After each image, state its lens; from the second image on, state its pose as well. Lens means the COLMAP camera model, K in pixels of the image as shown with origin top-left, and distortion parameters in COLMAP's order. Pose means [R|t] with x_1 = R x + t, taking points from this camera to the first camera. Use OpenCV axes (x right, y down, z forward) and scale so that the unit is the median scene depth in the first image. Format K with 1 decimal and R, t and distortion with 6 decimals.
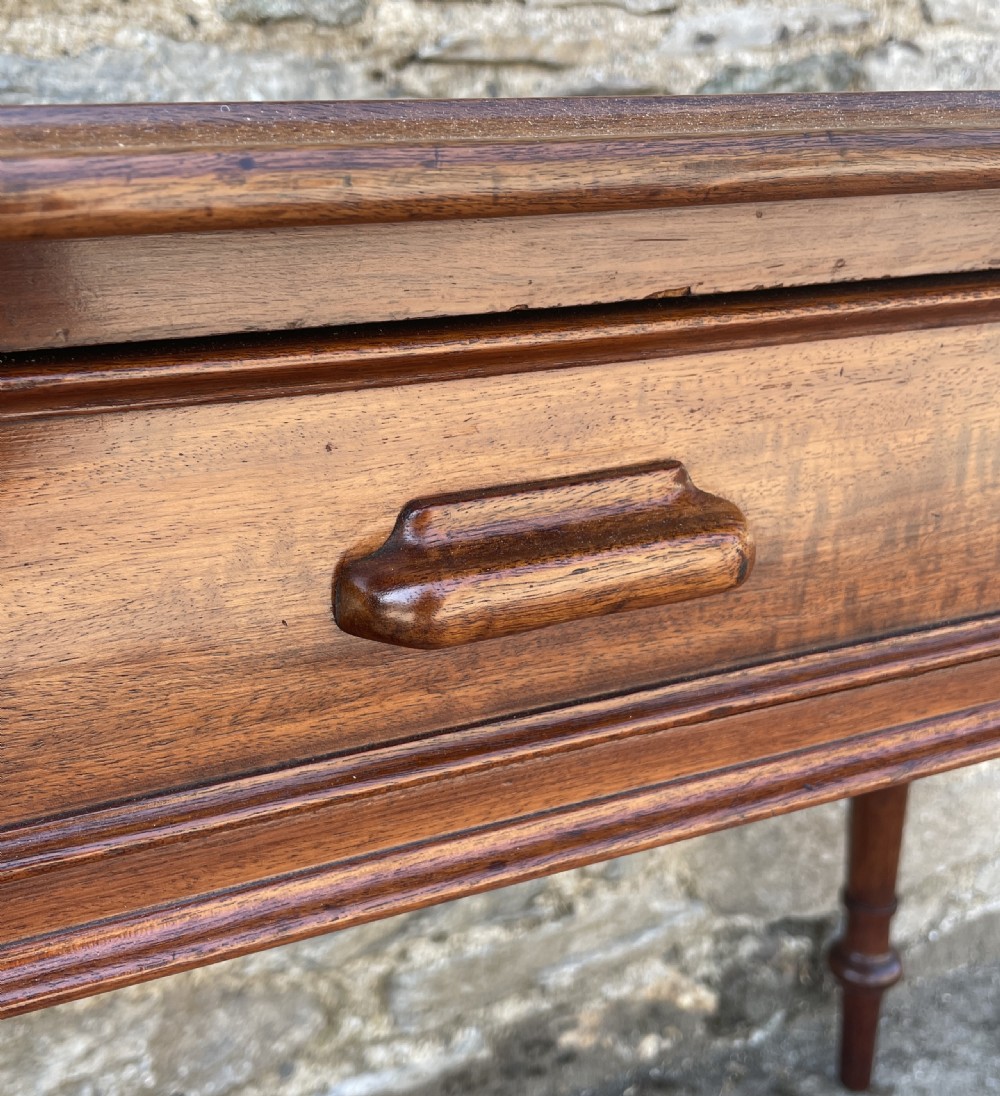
lens RADIAL K [[1212.2, 0, 454.9], [0, 1212.2, 587.8], [0, 0, 1]] dist [0.043391, -0.061692]
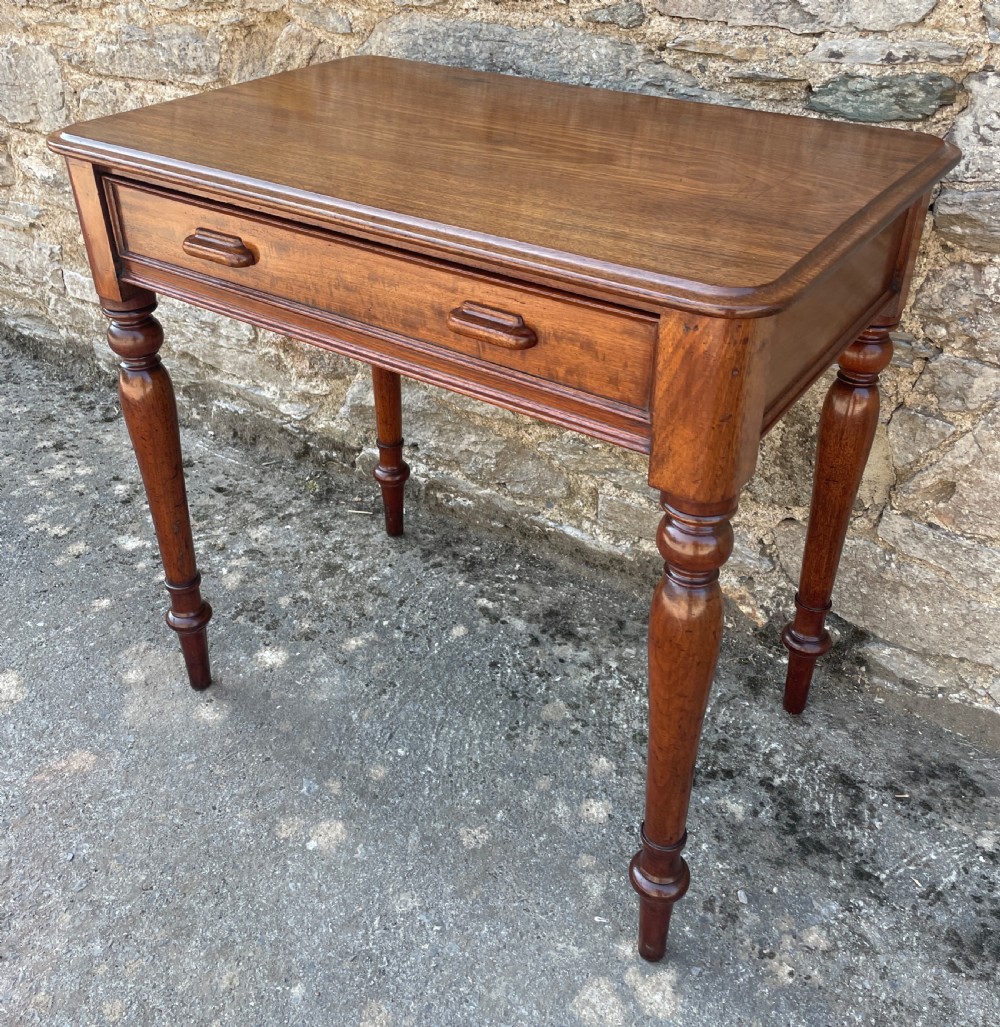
lens RADIAL K [[1035.1, 0, 492.1], [0, 1035.1, 445.3], [0, 0, 1]] dist [0.094741, -0.131556]
pose [[0.537212, 0.451899, -0.712173, 1.070785], [-0.301898, 0.891441, 0.337921, -0.282971], [0.787566, 0.033469, 0.615320, -0.196226]]
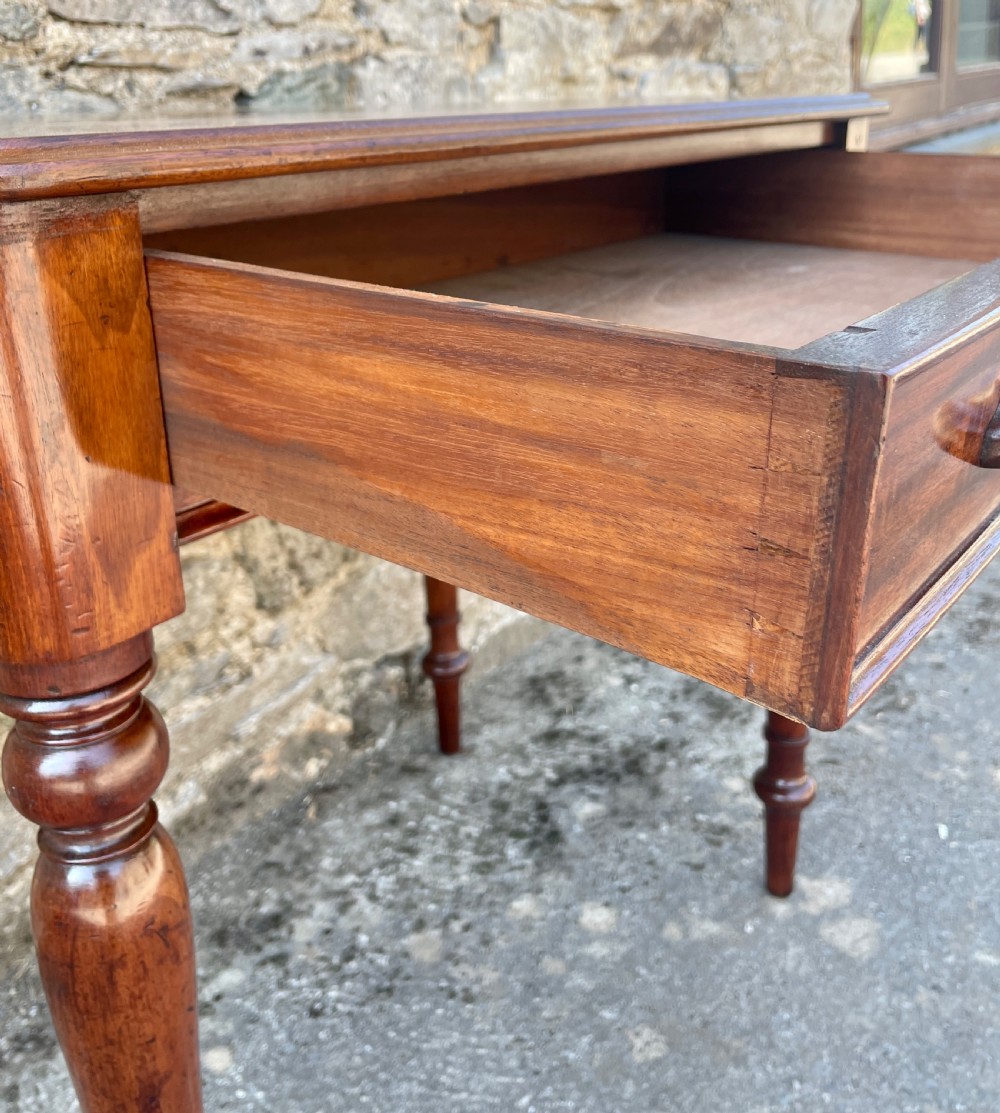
lens RADIAL K [[1103.0, 0, 488.4], [0, 1103.0, 454.0], [0, 0, 1]] dist [0.076586, -0.119118]
pose [[0.870425, -0.147425, 0.469708, -0.234769], [0.169465, 0.985525, -0.004718, 0.078780], [-0.462214, 0.083706, 0.882809, -0.259636]]
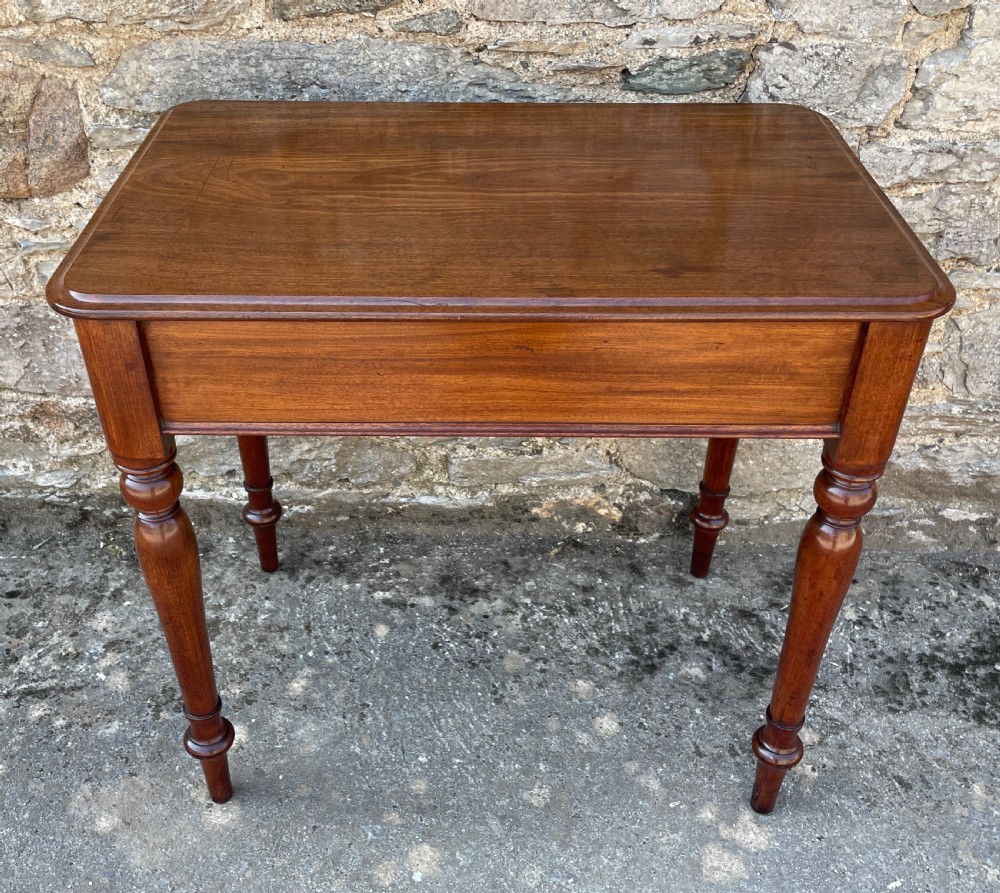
lens RADIAL K [[1061.0, 0, 469.3], [0, 1061.0, 439.2], [0, 0, 1]] dist [0.098936, -0.142828]
pose [[0.914902, 0.268301, -0.301610, 0.550391], [-0.168590, 0.932839, 0.318416, -0.317787], [0.366785, -0.240471, 0.898689, -0.668693]]
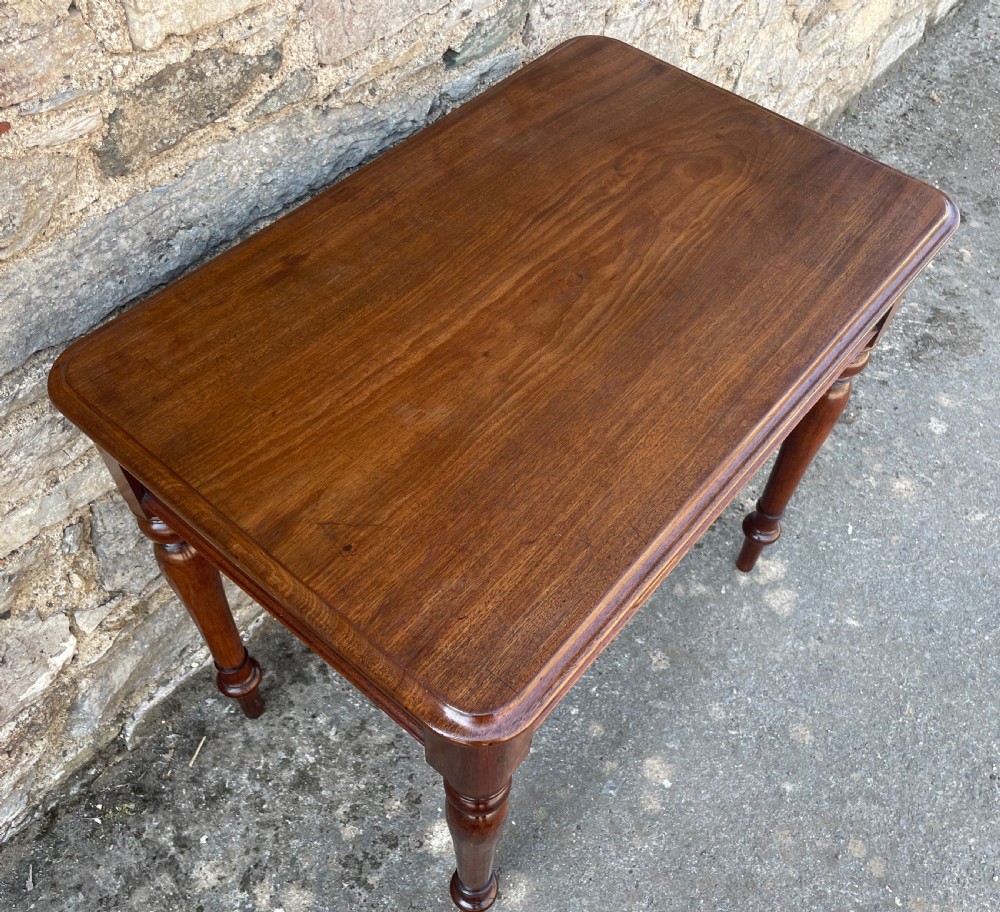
lens RADIAL K [[925.6, 0, 518.5], [0, 925.6, 457.1], [0, 0, 1]] dist [0.091182, -0.127029]
pose [[0.881608, -0.330664, 0.336792, -0.348664], [0.090914, 0.819178, 0.566288, -0.607156], [-0.463144, -0.468625, 0.752256, -0.309038]]
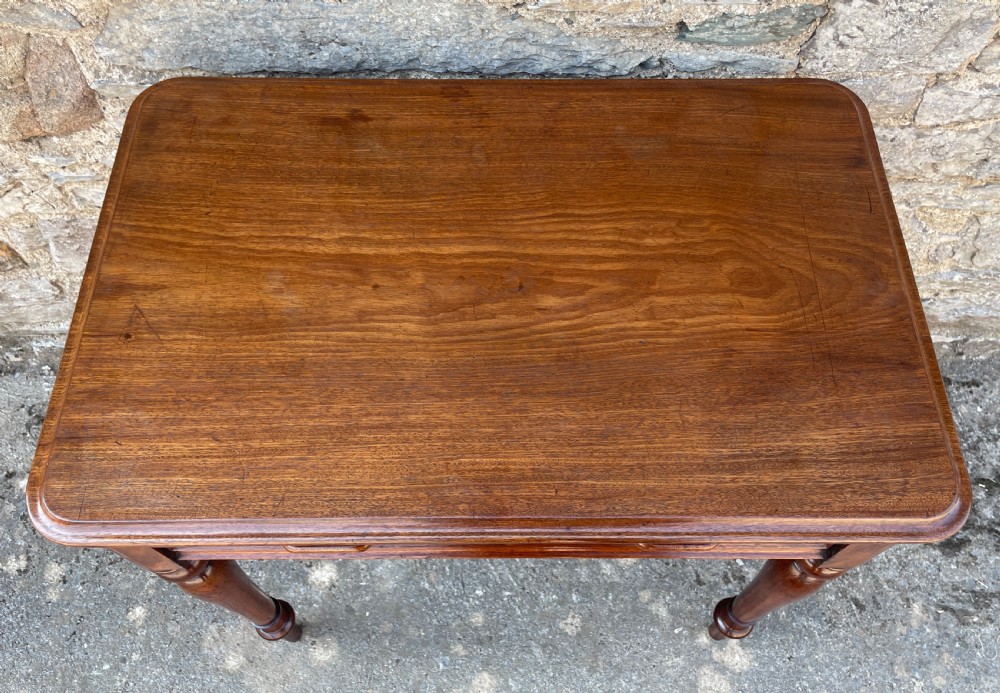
lens RADIAL K [[816.1, 0, 510.1], [0, 816.1, 349.0], [0, 0, 1]] dist [0.091136, -0.128770]
pose [[0.925235, 0.349320, -0.148039, 0.251968], [-0.157764, 0.709106, 0.687226, -0.746722], [0.345037, -0.612490, 0.711200, -0.163827]]
